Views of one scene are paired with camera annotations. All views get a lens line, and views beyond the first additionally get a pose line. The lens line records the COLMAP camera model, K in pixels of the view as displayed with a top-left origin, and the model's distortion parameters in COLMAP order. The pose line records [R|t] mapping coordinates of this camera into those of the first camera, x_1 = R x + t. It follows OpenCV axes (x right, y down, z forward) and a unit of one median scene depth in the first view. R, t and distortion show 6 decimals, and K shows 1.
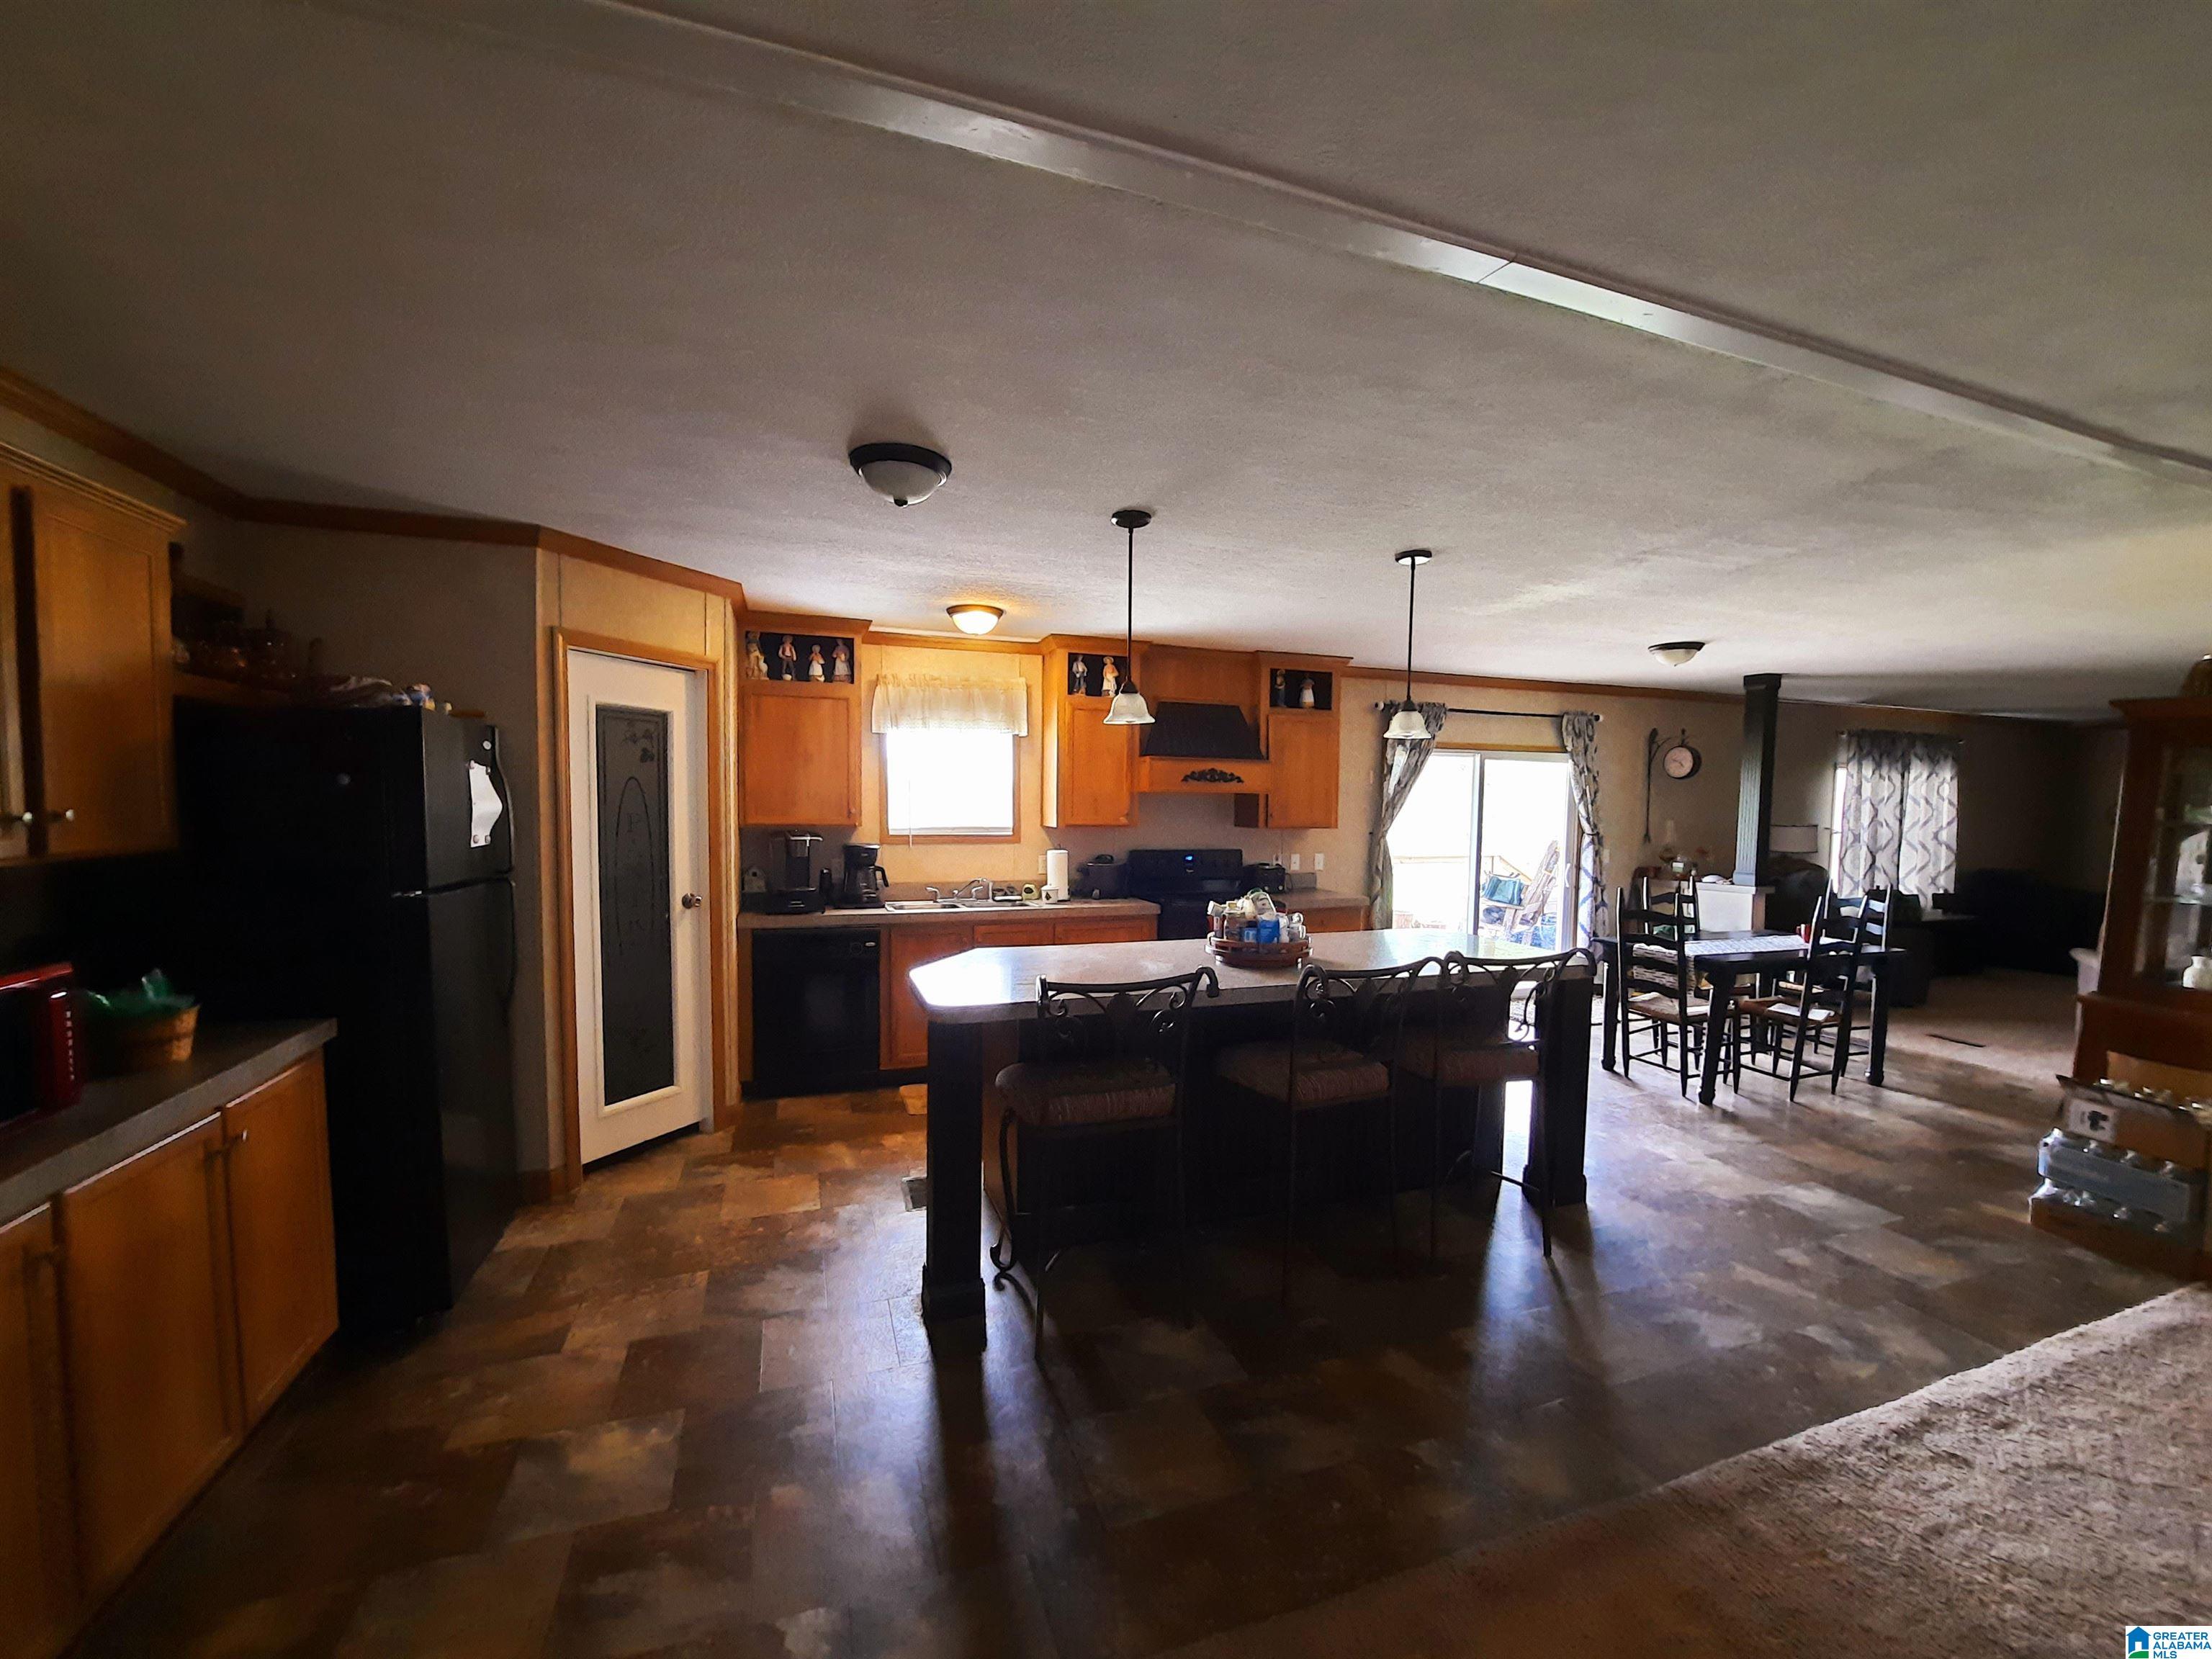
lens RADIAL K [[876.7, 0, 1115.2], [0, 876.7, 857.9], [0, 0, 1]] dist [-0.016887, -0.002086]
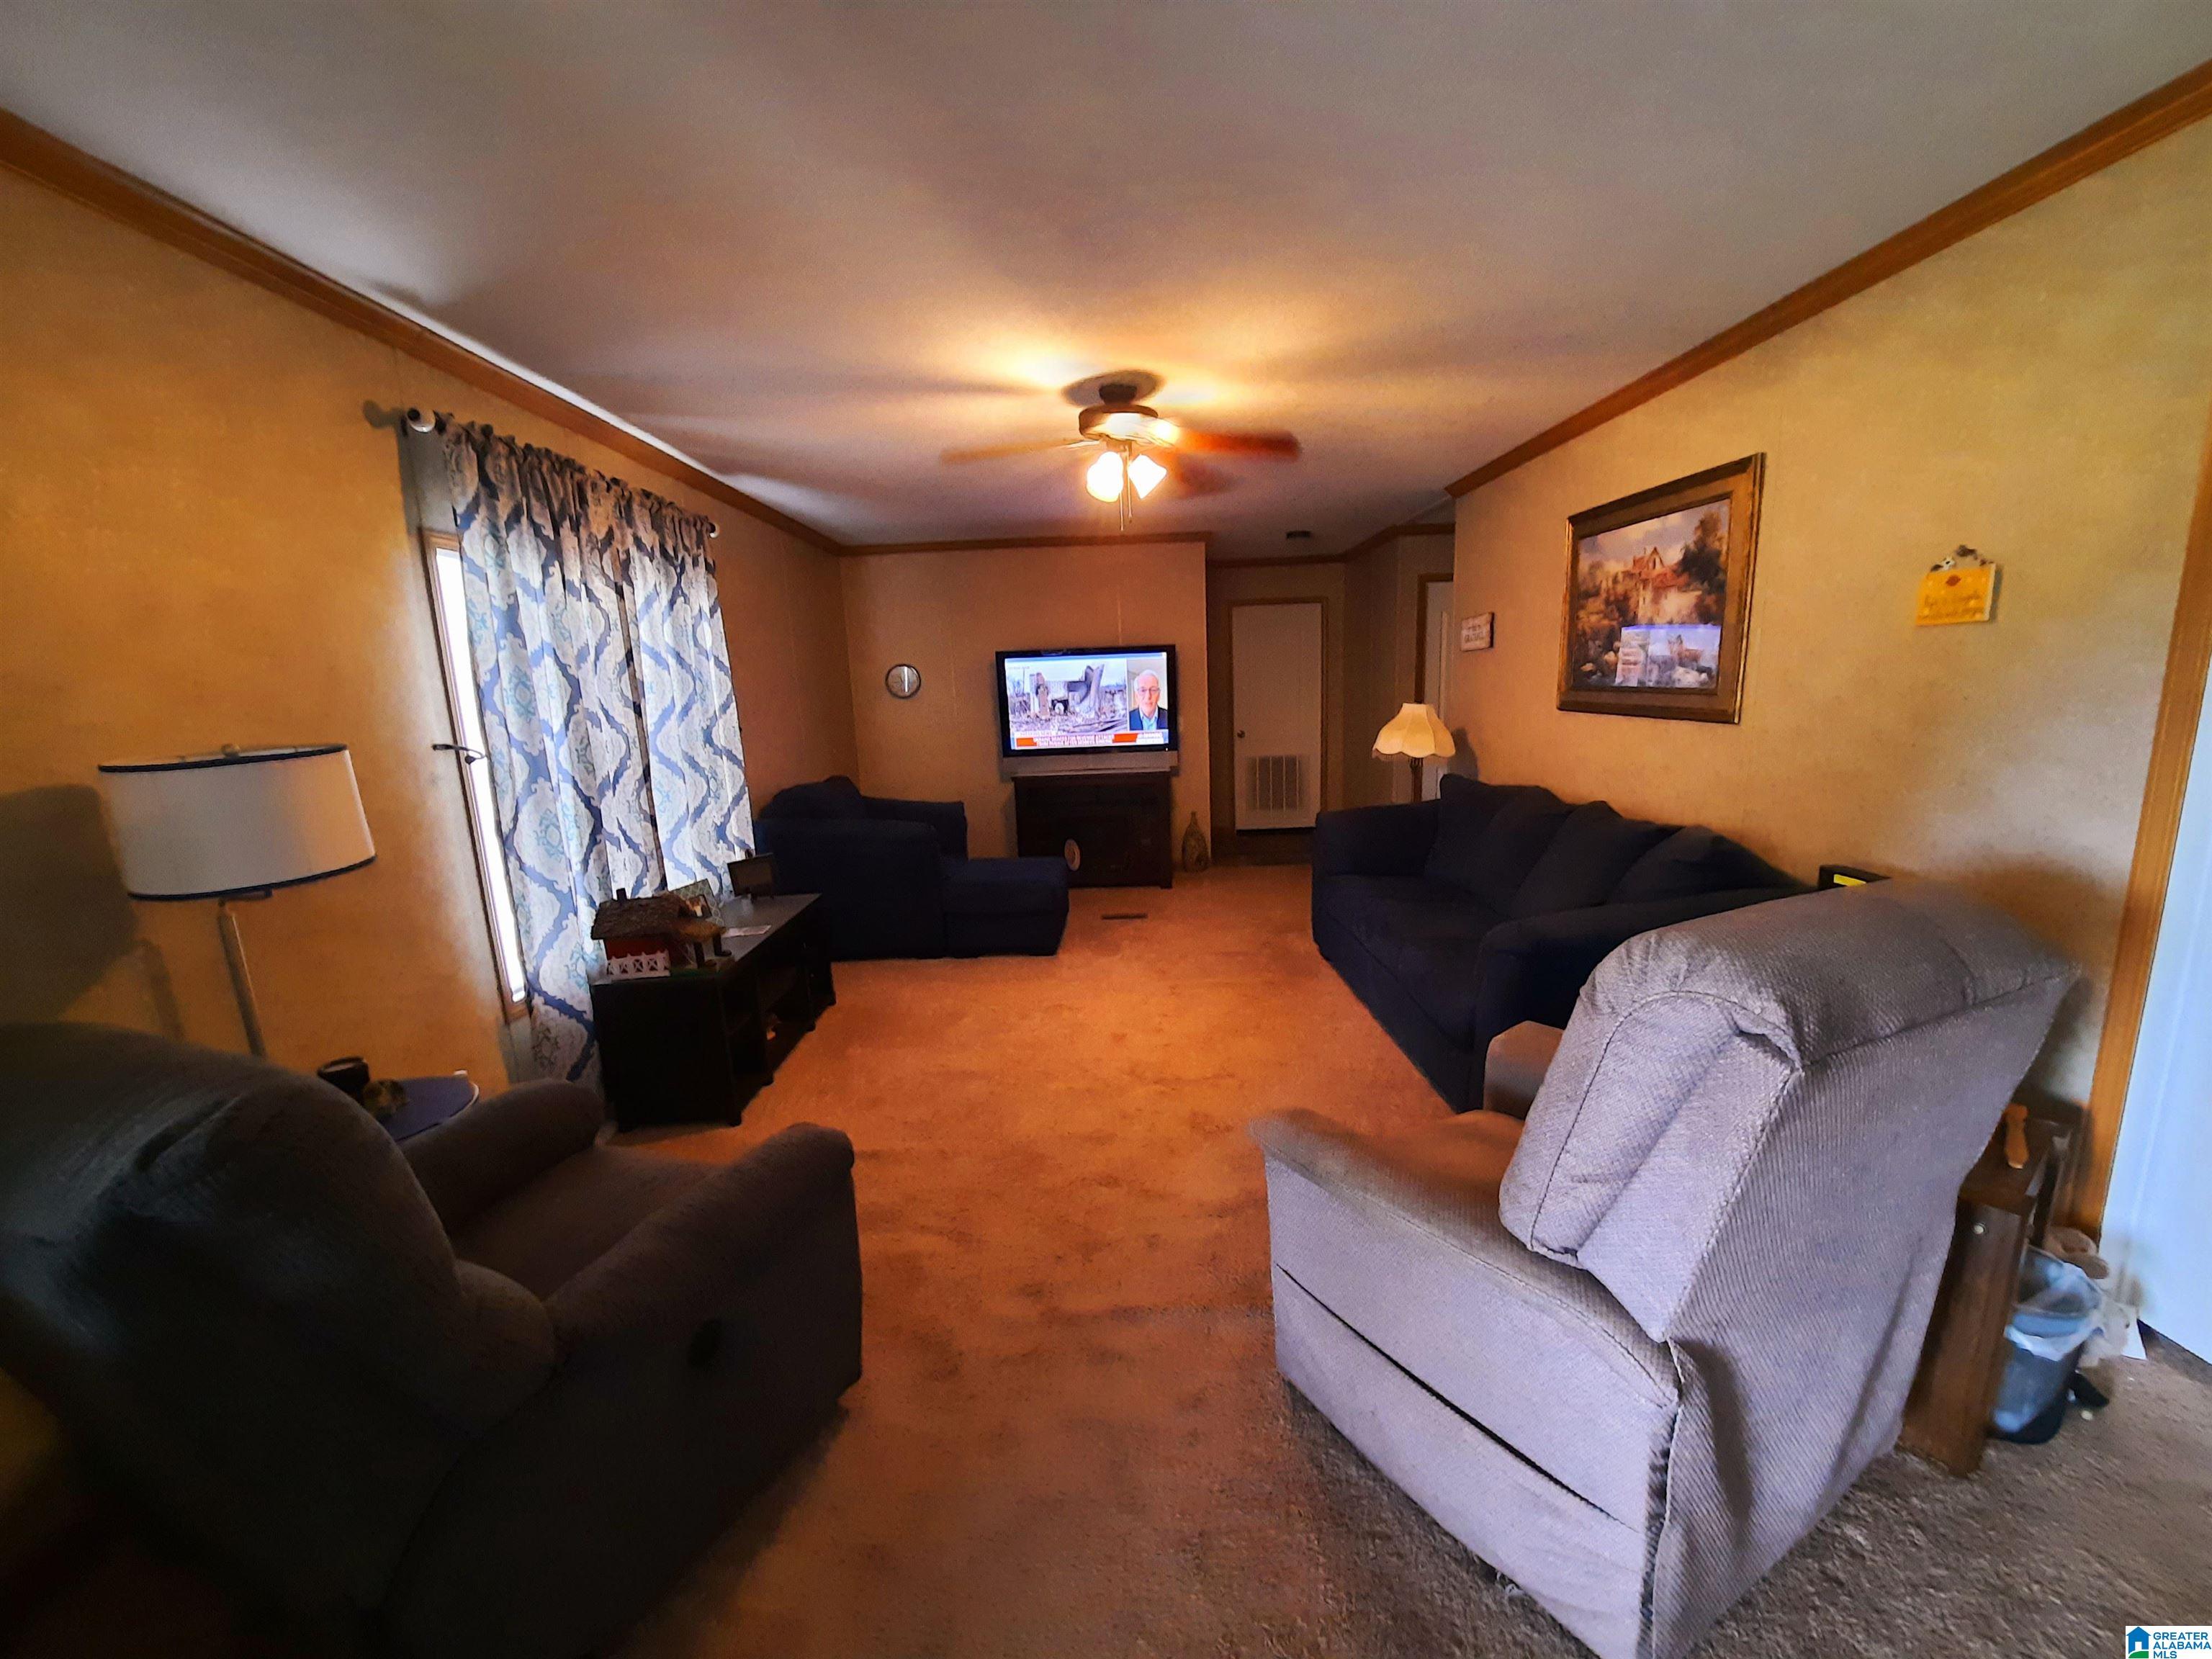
lens RADIAL K [[876.7, 0, 1115.2], [0, 876.7, 857.9], [0, 0, 1]] dist [-0.016887, -0.002086]
pose [[0.321819, -0.209557, 0.923319, 1.012714], [0.103067, 0.977157, 0.185853, -0.046391], [-0.941175, 0.035353, 0.336066, 1.122532]]
